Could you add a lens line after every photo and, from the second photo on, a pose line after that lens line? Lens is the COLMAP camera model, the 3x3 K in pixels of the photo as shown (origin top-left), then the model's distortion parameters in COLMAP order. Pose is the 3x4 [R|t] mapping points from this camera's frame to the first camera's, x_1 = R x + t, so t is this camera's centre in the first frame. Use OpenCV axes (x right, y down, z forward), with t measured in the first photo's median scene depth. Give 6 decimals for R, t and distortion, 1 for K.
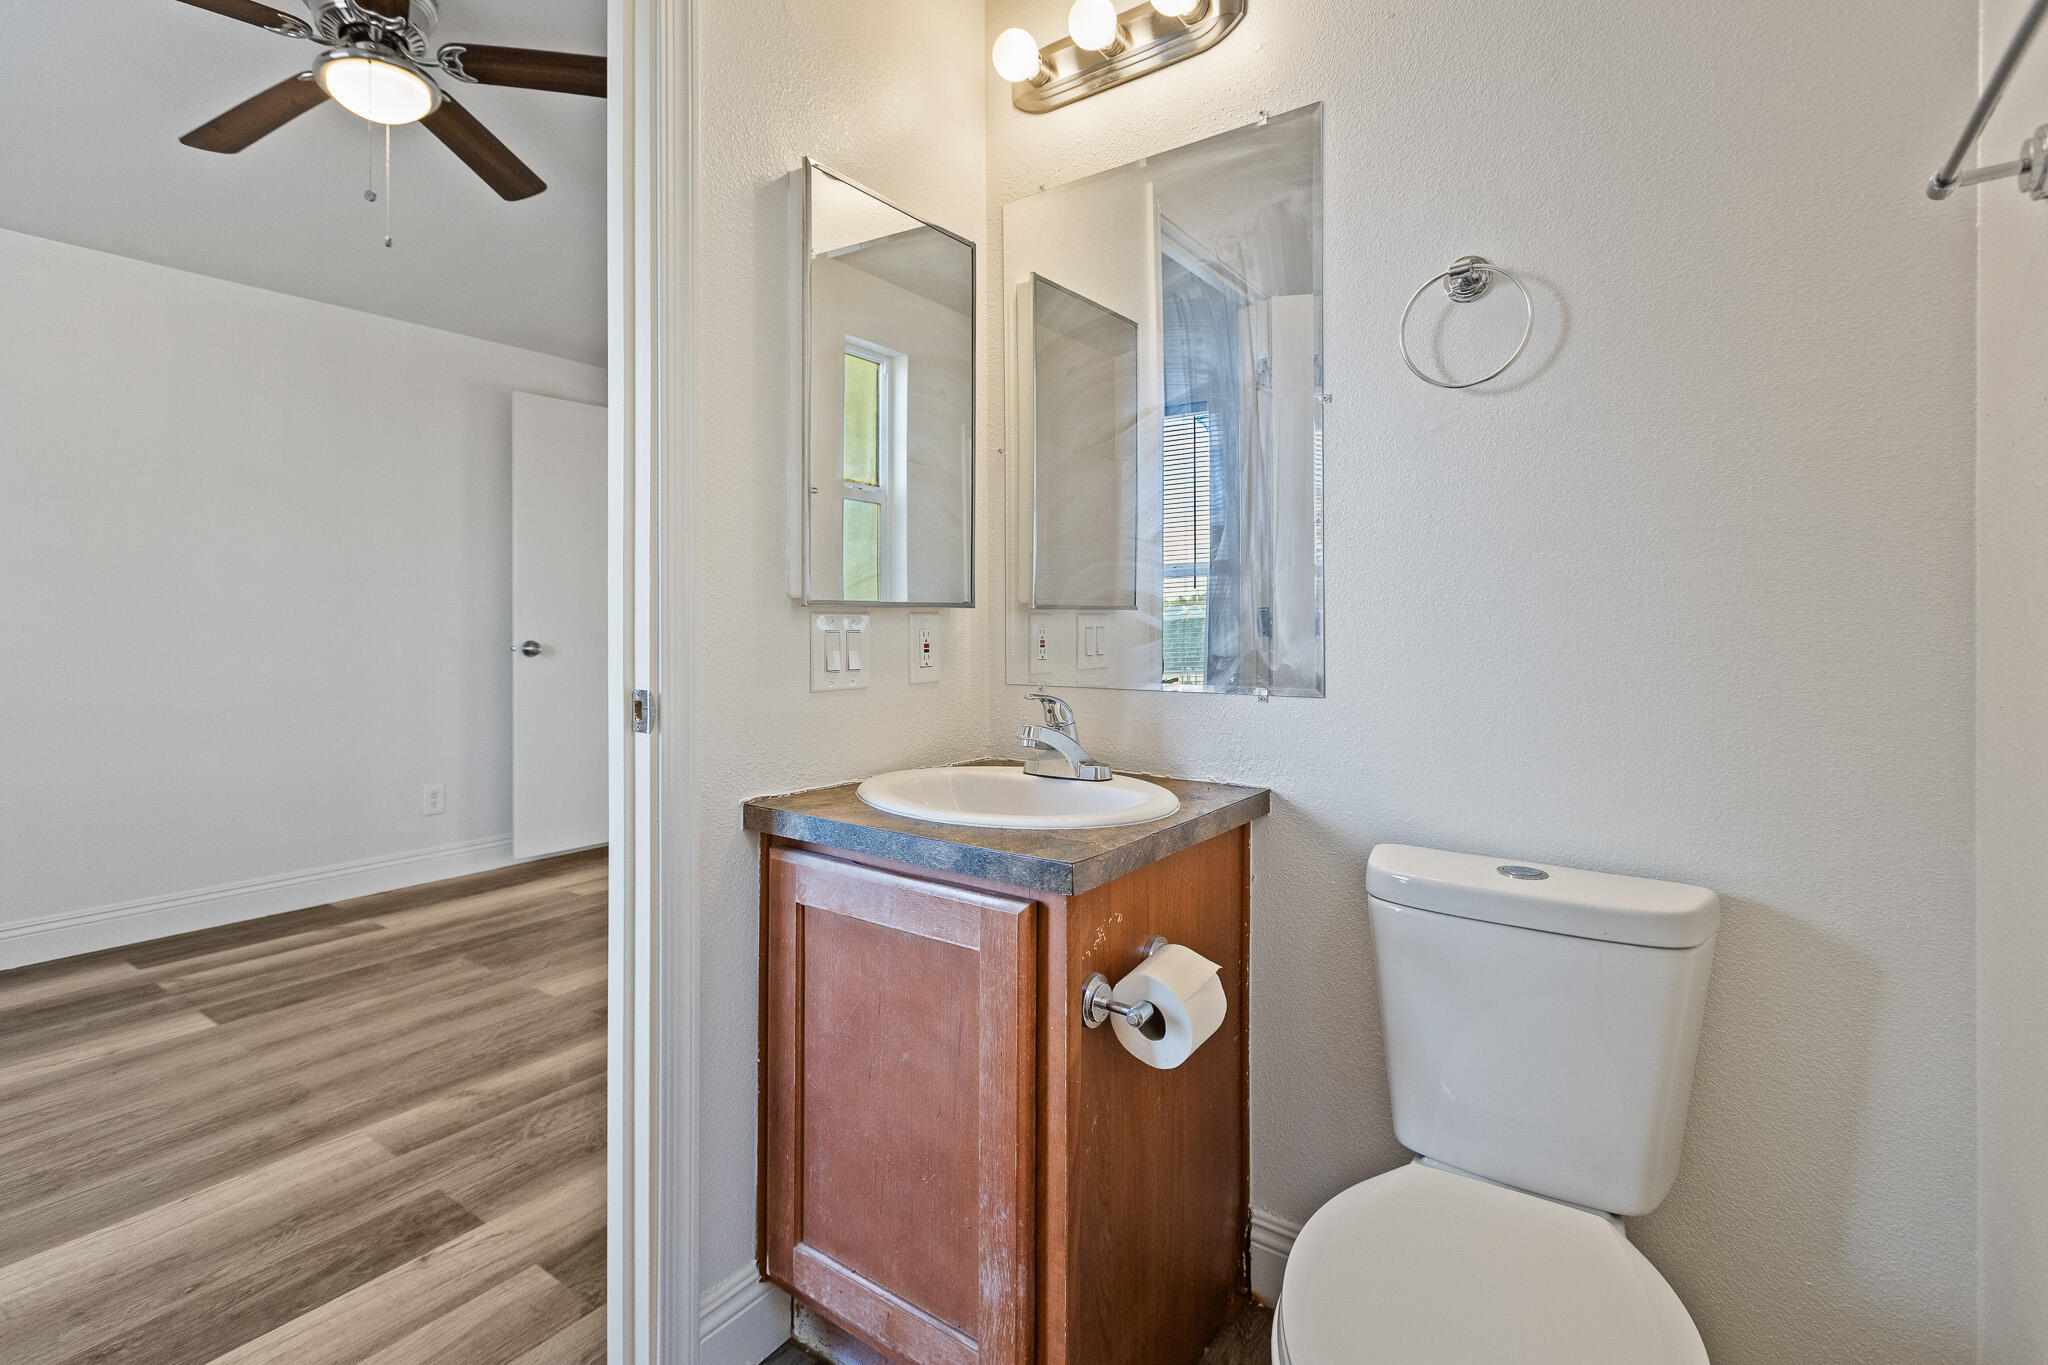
lens RADIAL K [[950.7, 0, 1030.0], [0, 950.7, 638.9], [0, 0, 1]] dist [0.001590, -0.000603]
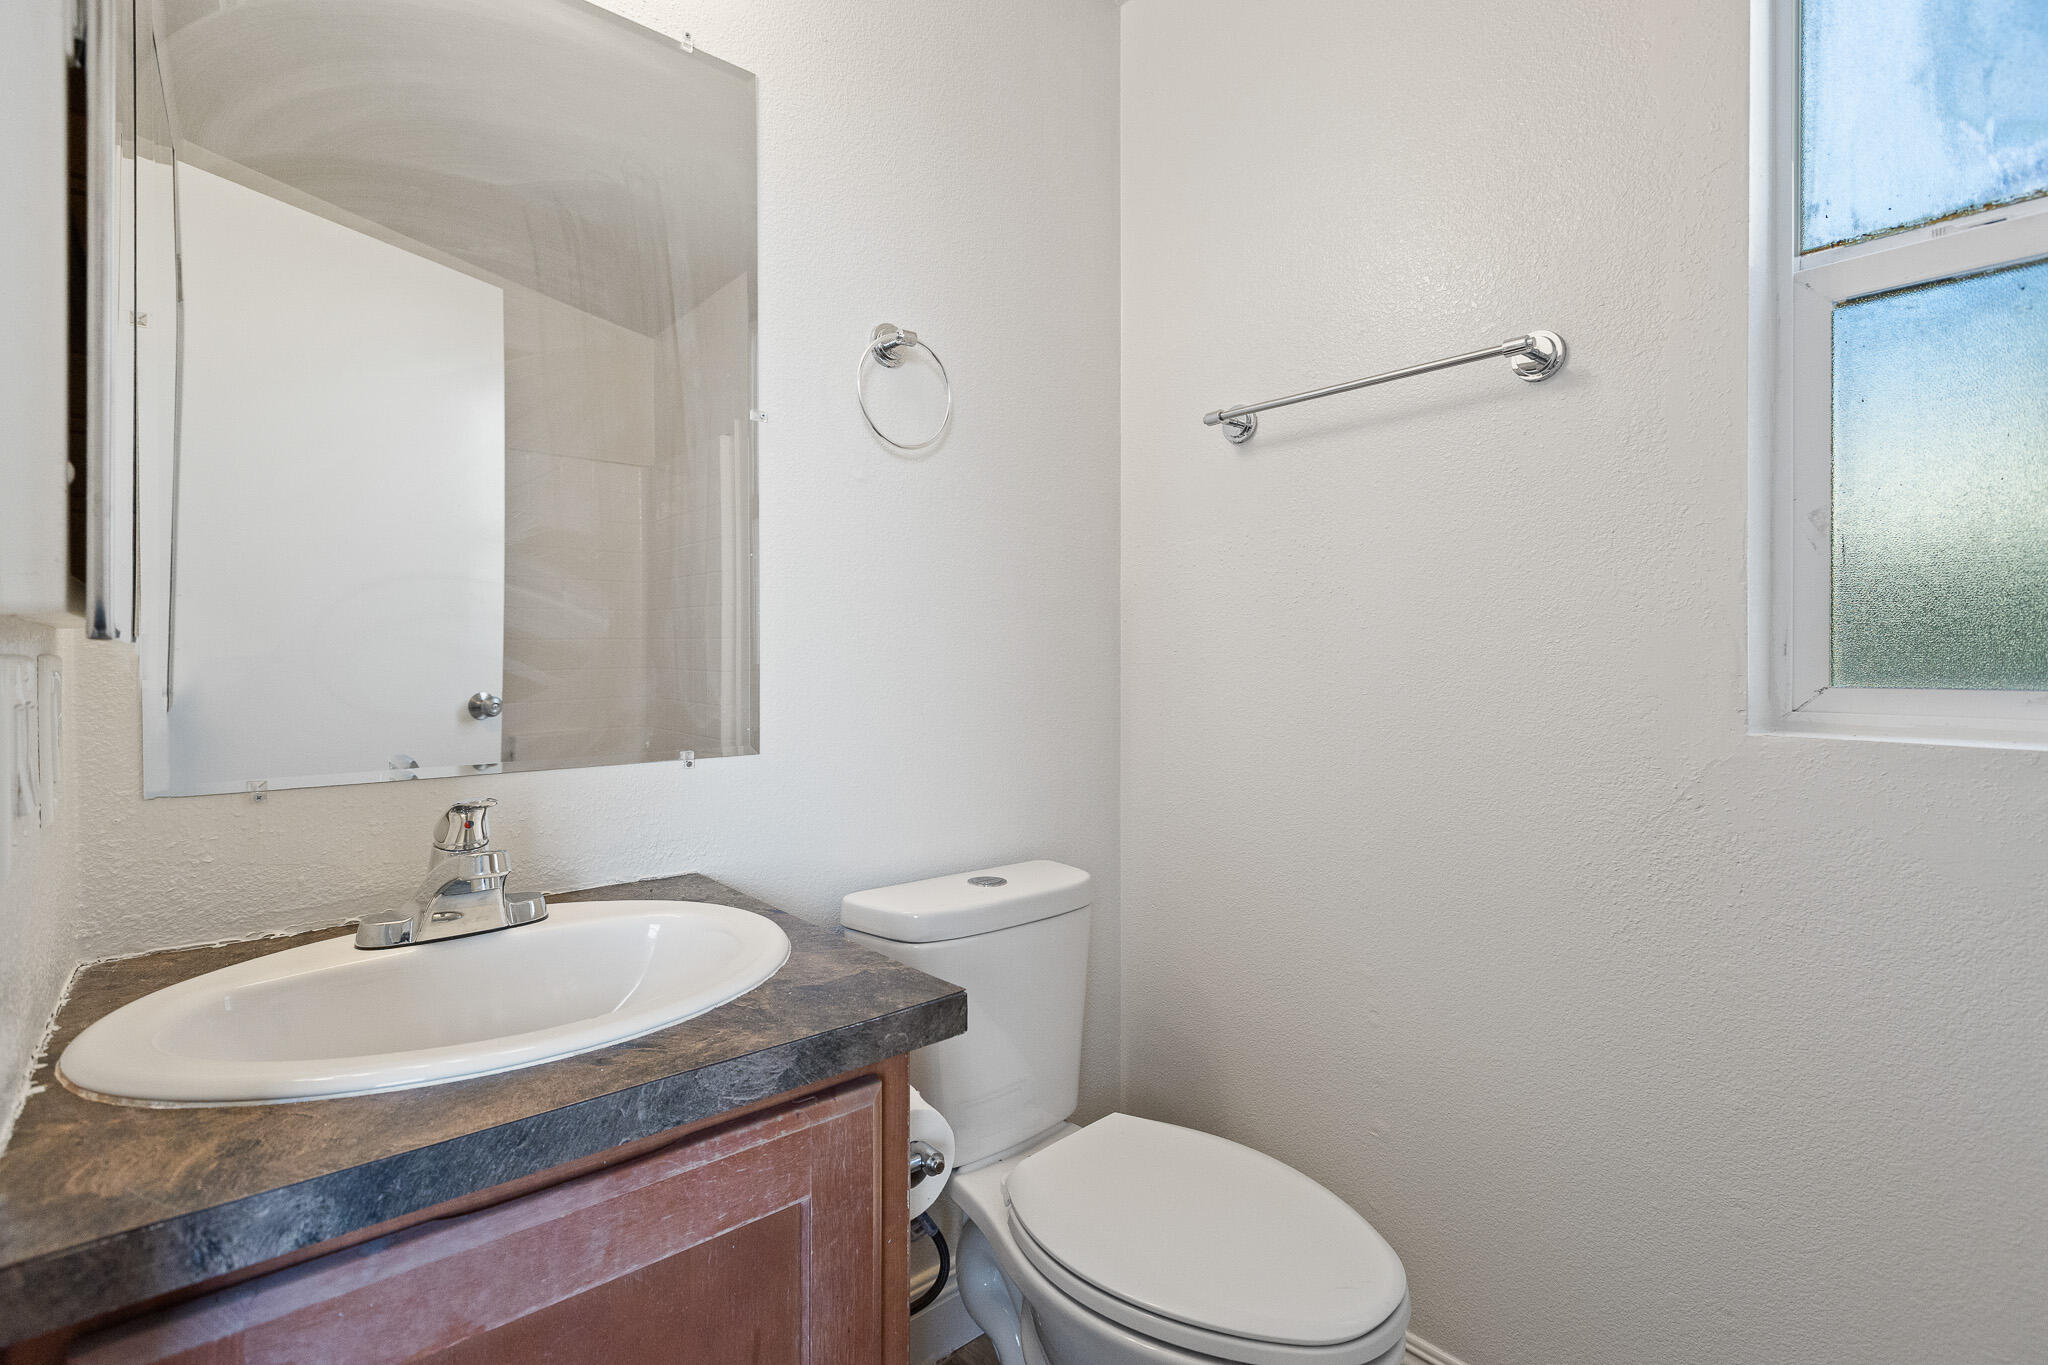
lens RADIAL K [[940.6, 0, 1021.5], [0, 940.6, 656.4], [0, 0, 1]] dist [0.002827, 0.000464]
pose [[0.242014, -0.004692, 0.970261, -0.323232], [0.025721, 0.999668, -0.001581, -0.013836], [-0.969932, 0.025339, 0.242055, 0.365201]]
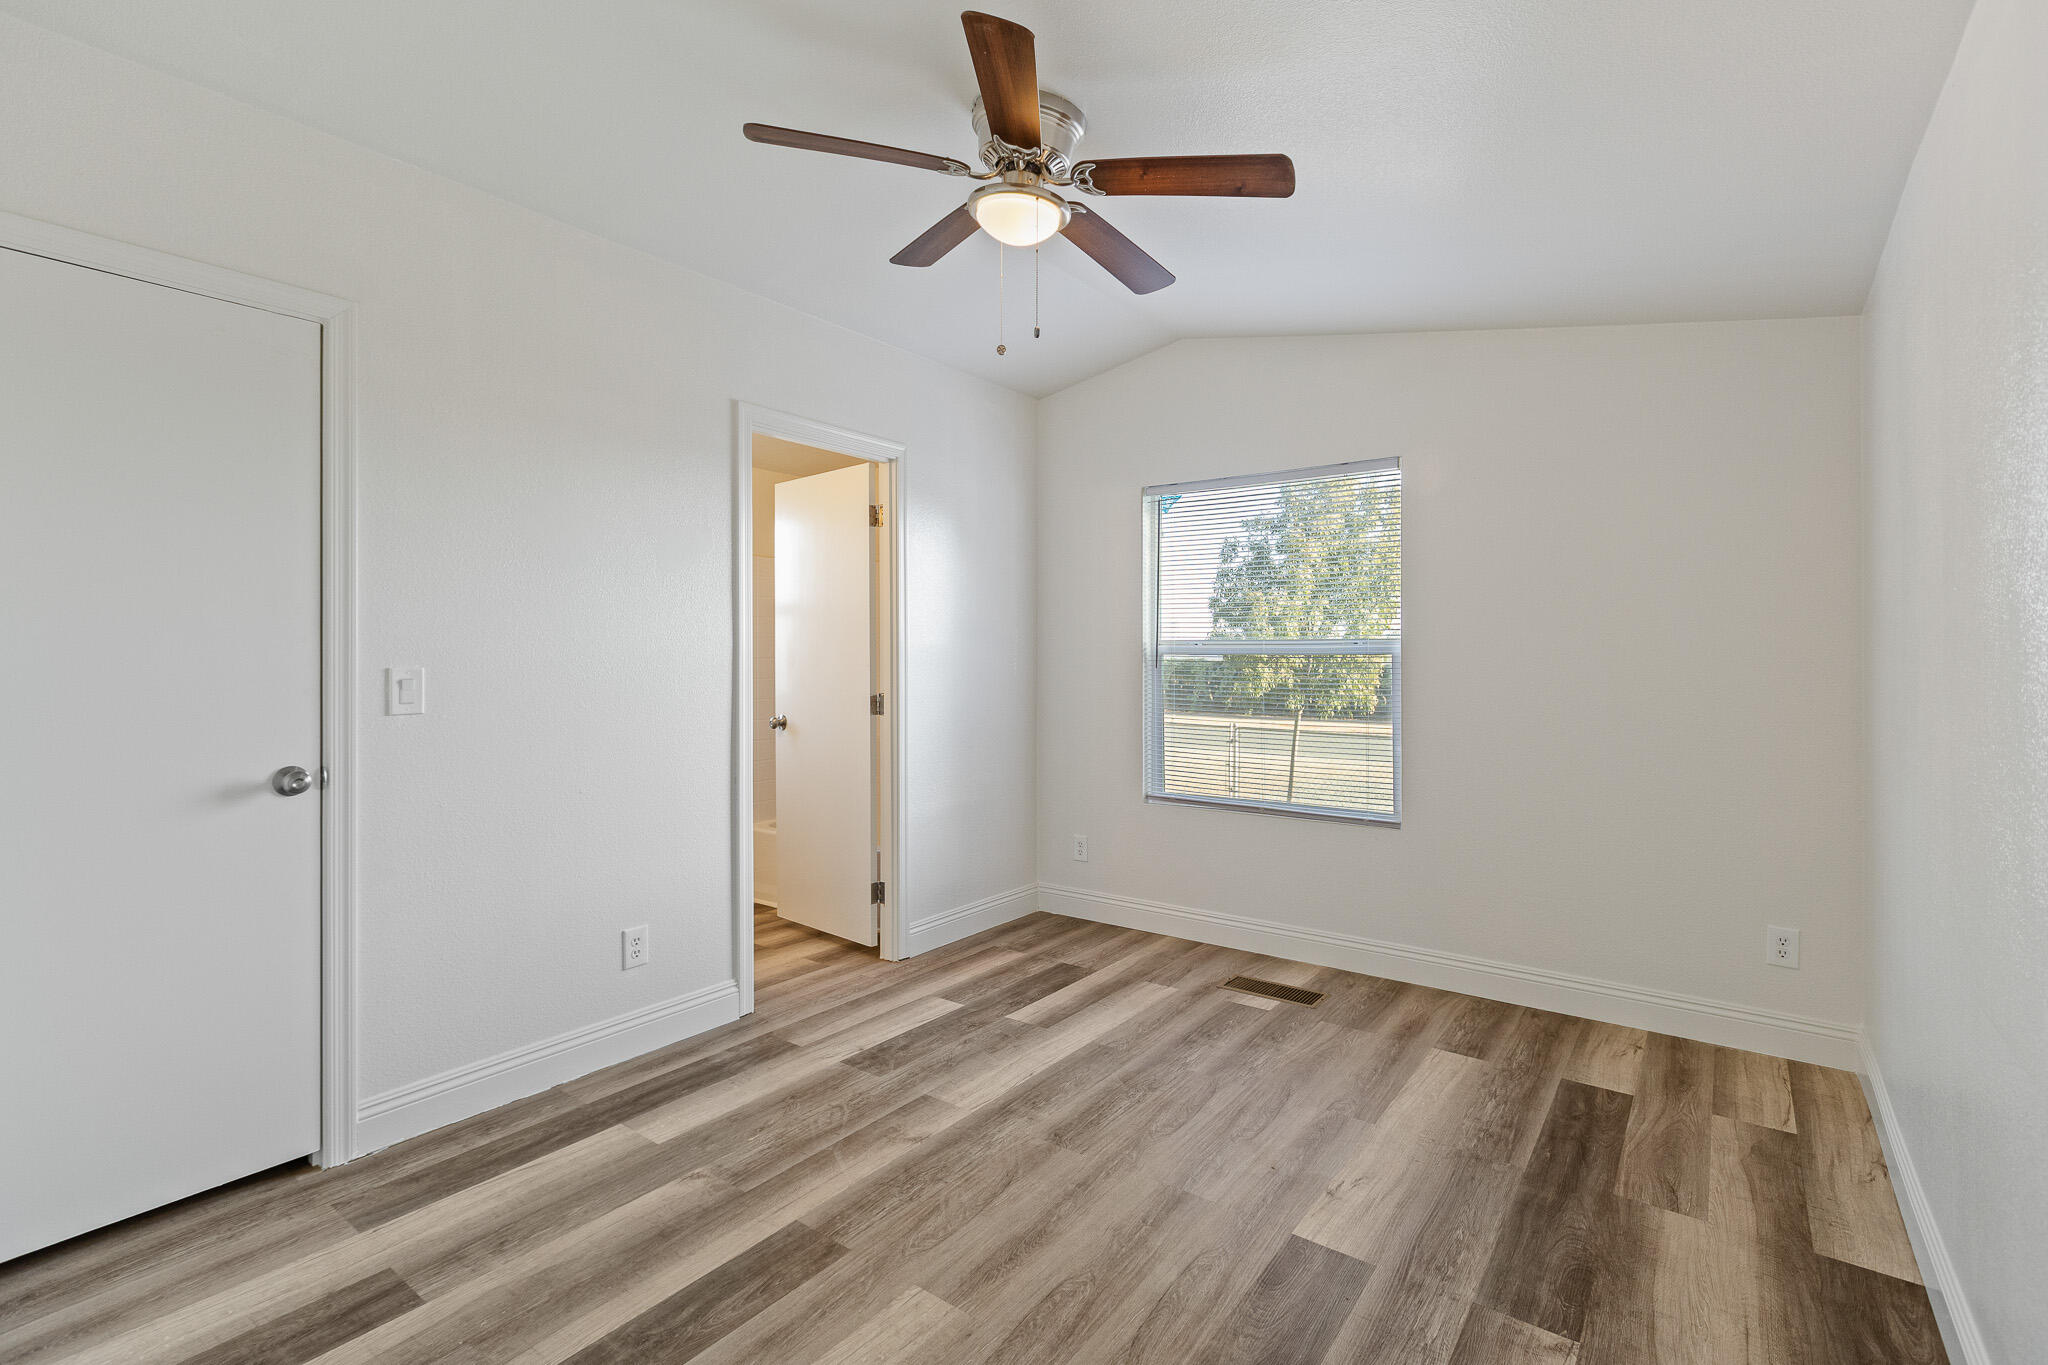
lens RADIAL K [[940.6, 0, 1021.5], [0, 940.6, 656.4], [0, 0, 1]] dist [0.002827, 0.000464]
pose [[-0.999384, -0.002957, 0.034979, -0.756801], [-0.002244, 0.999789, 0.020413, -0.125159], [-0.035032, 0.020322, -0.999180, 2.113261]]
